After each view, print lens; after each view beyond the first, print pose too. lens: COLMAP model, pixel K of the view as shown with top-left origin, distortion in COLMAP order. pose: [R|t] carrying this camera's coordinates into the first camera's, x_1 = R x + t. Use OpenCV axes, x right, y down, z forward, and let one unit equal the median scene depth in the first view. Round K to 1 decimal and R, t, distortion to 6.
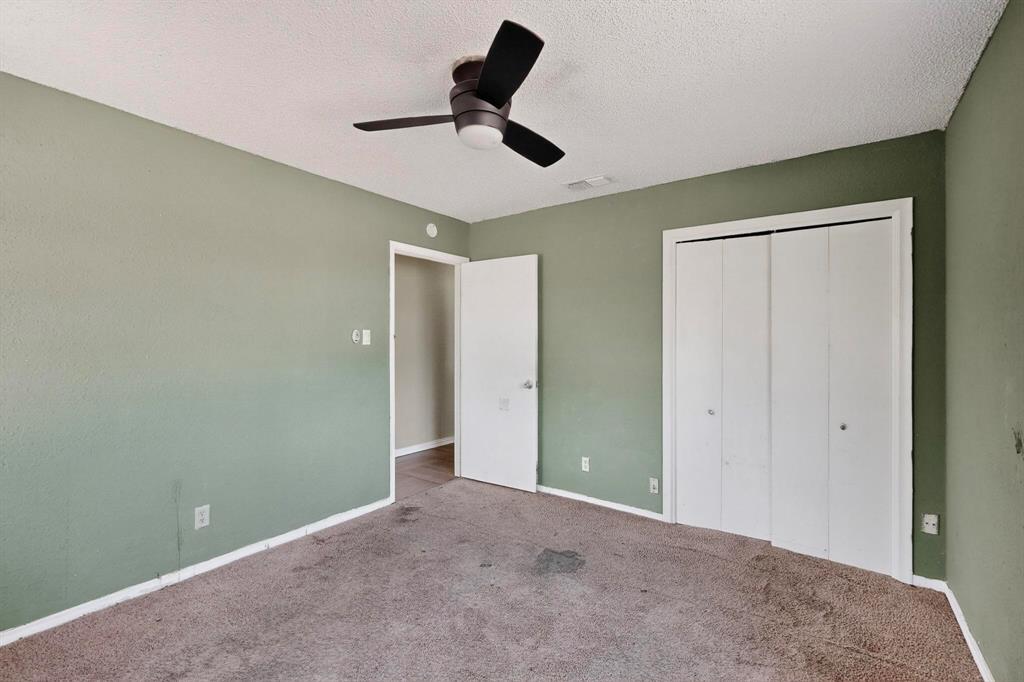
lens RADIAL K [[460.0, 0, 514.9], [0, 460.0, 334.3], [0, 0, 1]] dist [0.010047, -0.001477]
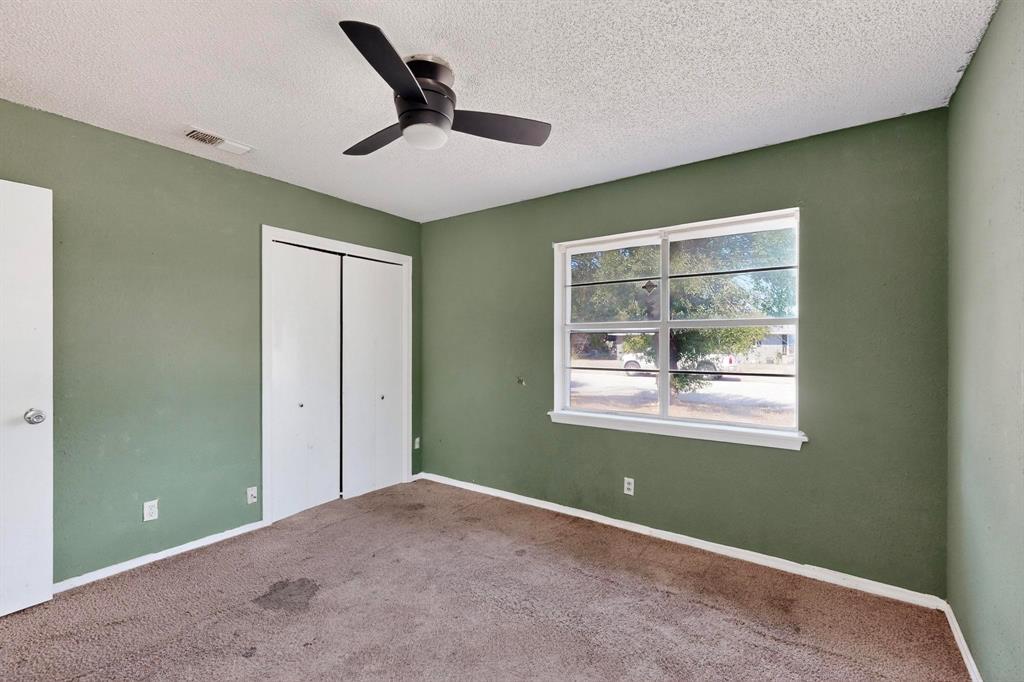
lens RADIAL K [[460.0, 0, 510.1], [0, 460.0, 338.4], [0, 0, 1]] dist [0.010047, -0.001477]
pose [[-0.014320, 0.003598, 0.999891, -0.743912], [-0.015732, 0.999869, -0.003823, 0.007453], [-0.999774, -0.015785, -0.014262, 0.574575]]
